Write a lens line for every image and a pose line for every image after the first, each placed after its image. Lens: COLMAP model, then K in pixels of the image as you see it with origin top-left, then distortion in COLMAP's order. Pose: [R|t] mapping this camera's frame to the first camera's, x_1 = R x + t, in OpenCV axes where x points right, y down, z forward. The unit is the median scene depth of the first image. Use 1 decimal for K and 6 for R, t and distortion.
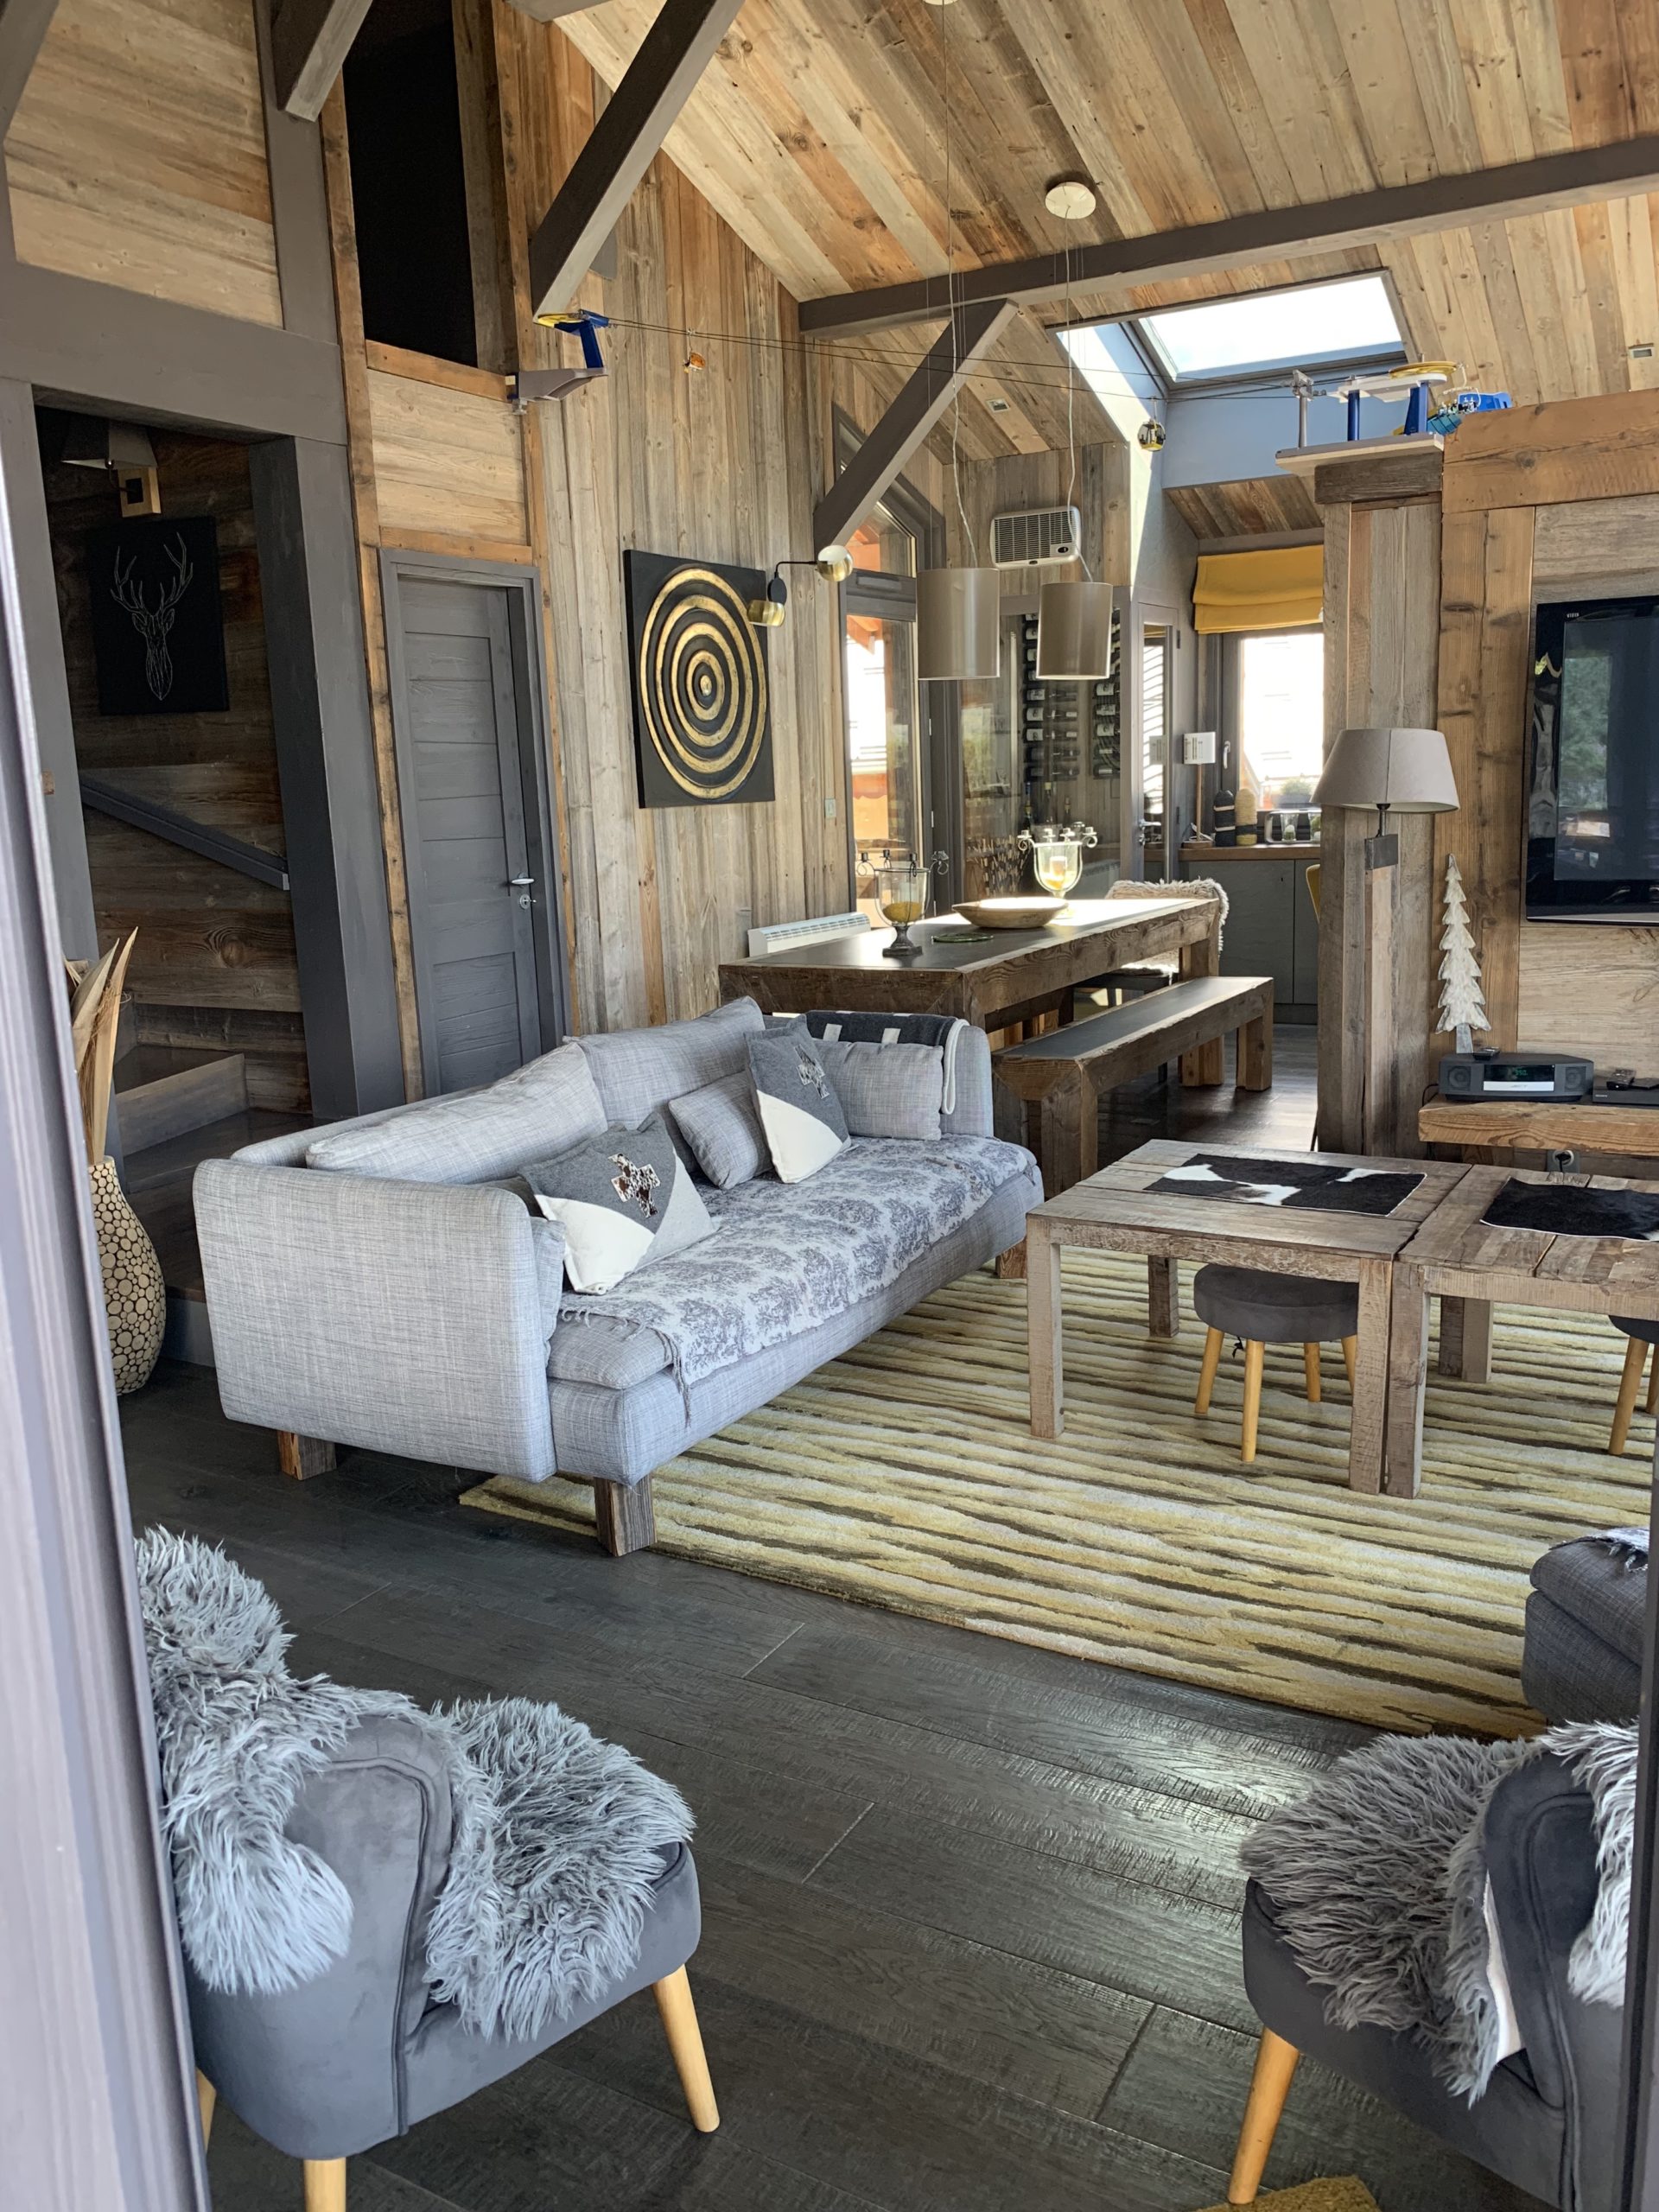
lens RADIAL K [[1700.3, 0, 829.5], [0, 1700.3, 1106.0], [0, 0, 1]] dist [0.032435, -0.035584]
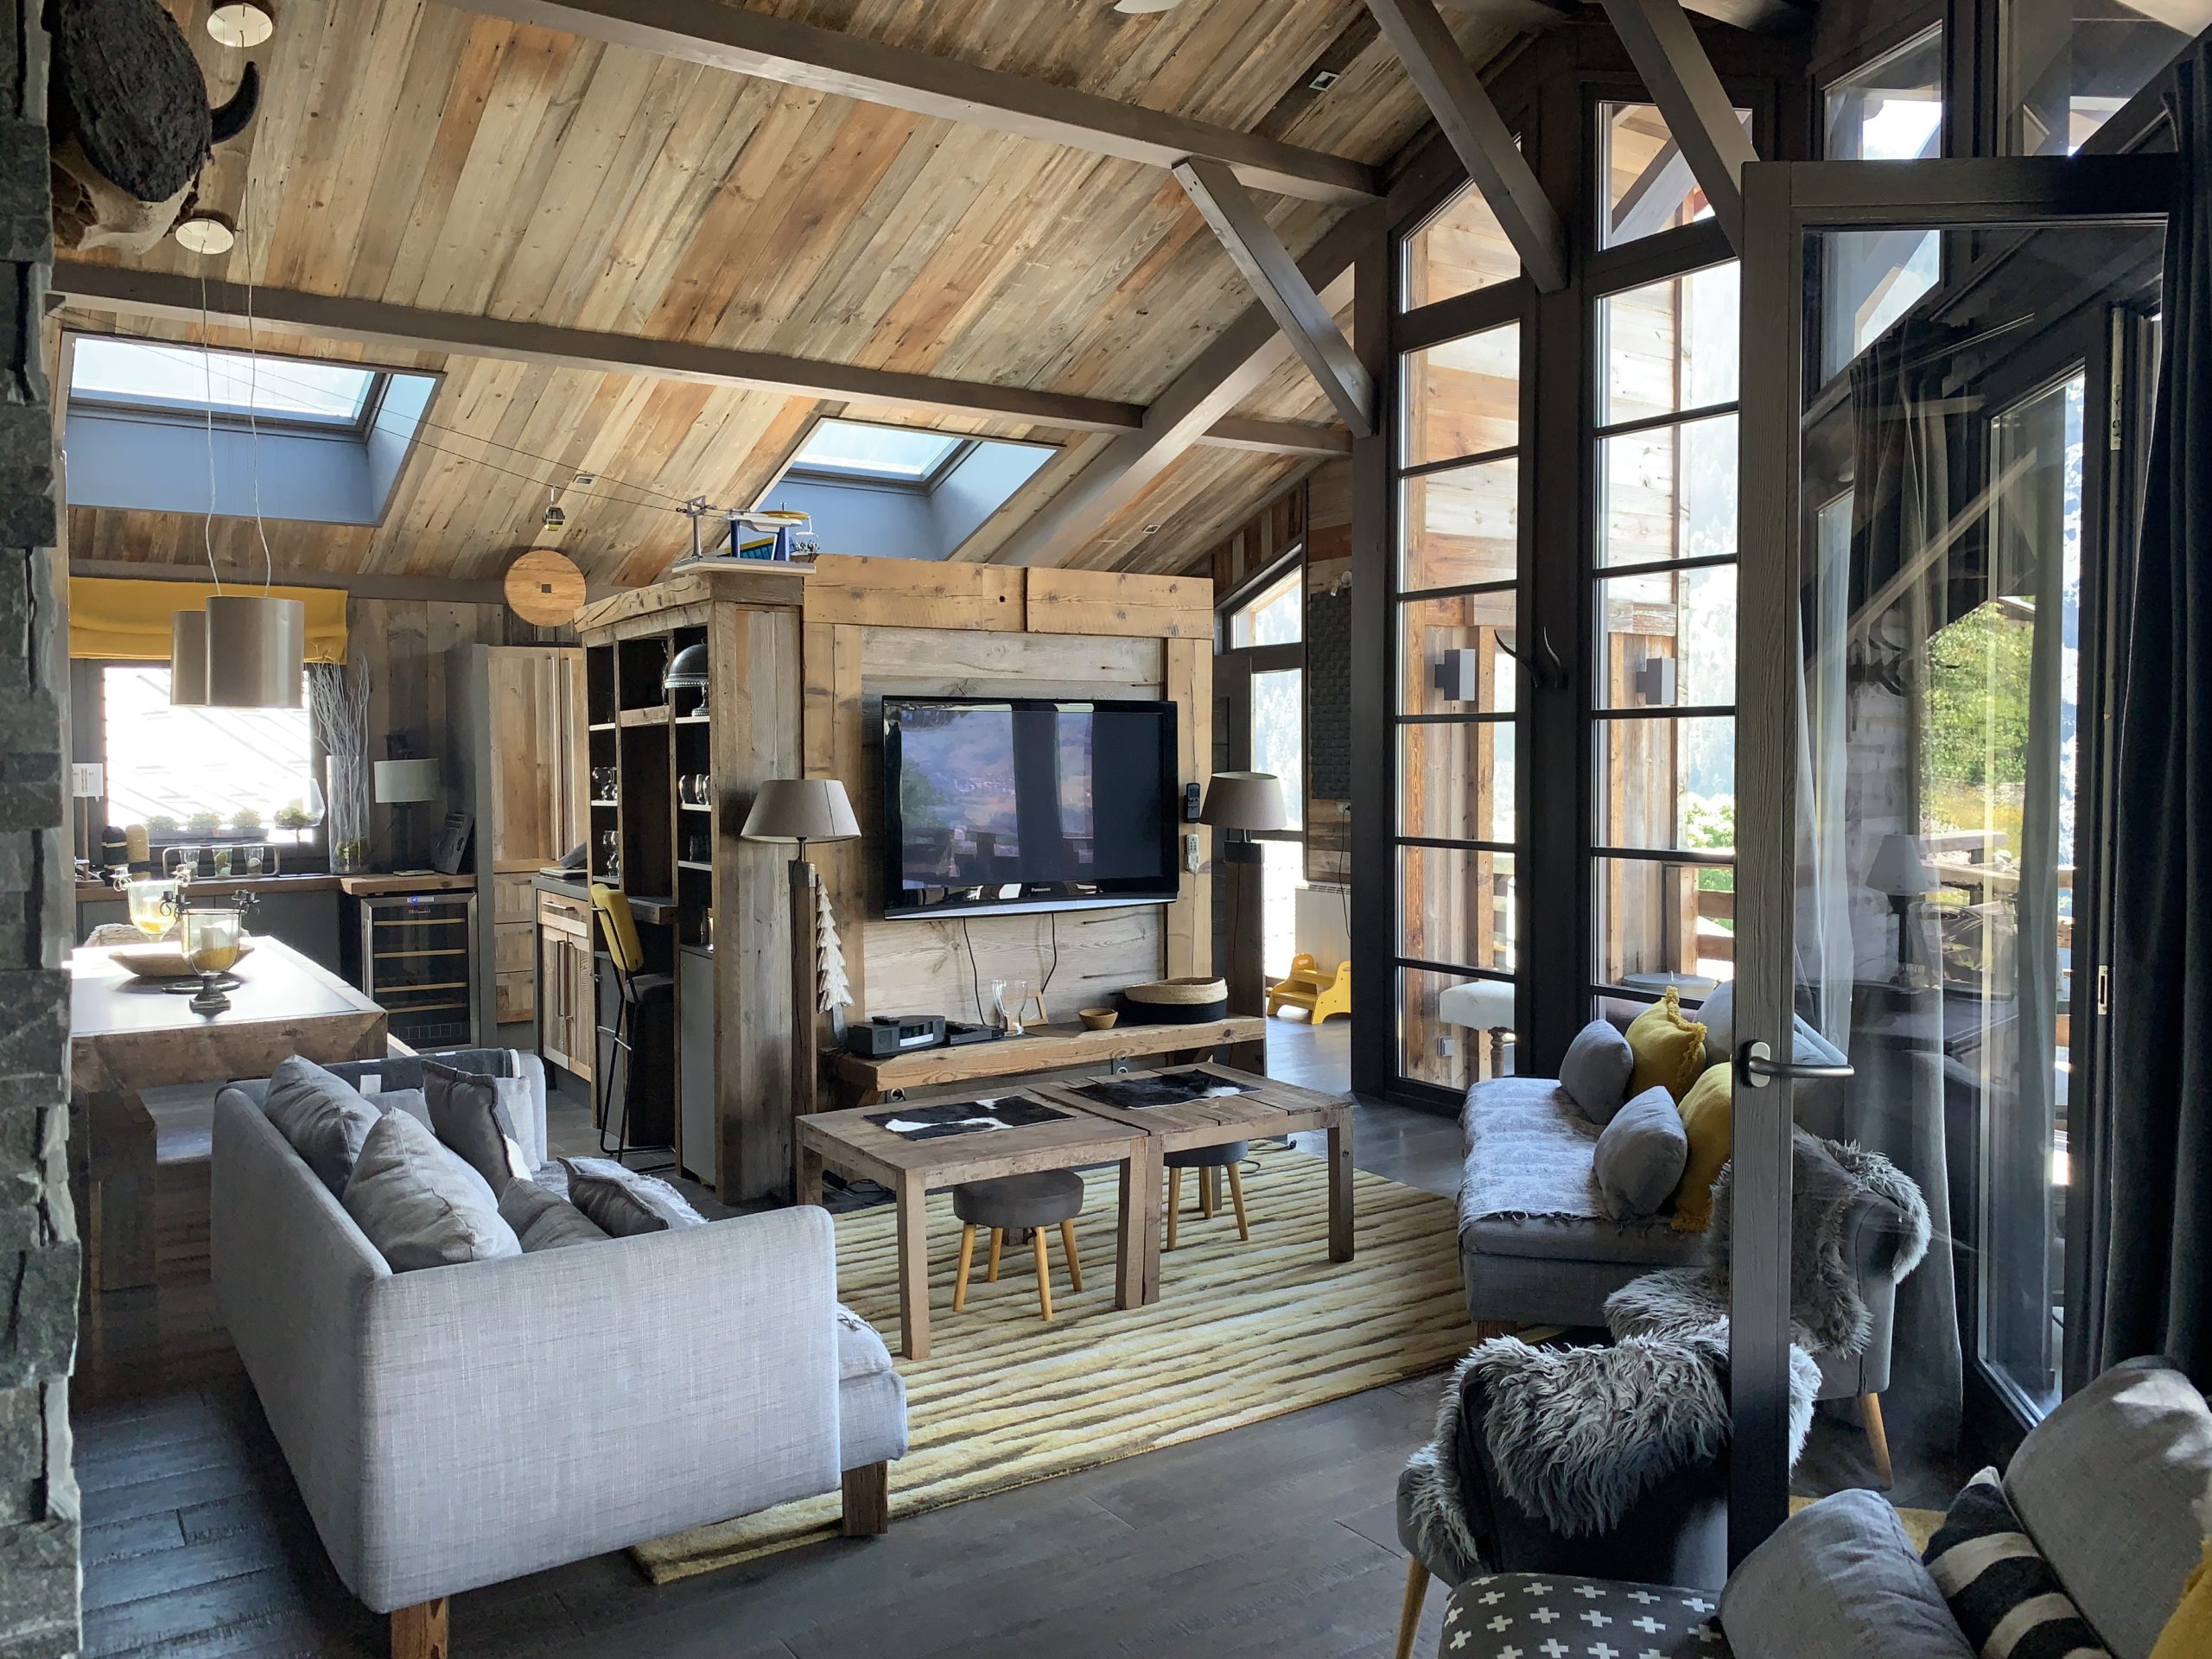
lens RADIAL K [[1700.3, 0, 1145.1], [0, 1700.3, 835.4], [0, 0, 1]] dist [0.032435, -0.035584]
pose [[0.440935, -0.008962, 0.897494, -0.946905], [0.162014, 0.984319, -0.069768, -0.063000], [-0.882795, 0.176170, 0.435473, 0.289893]]
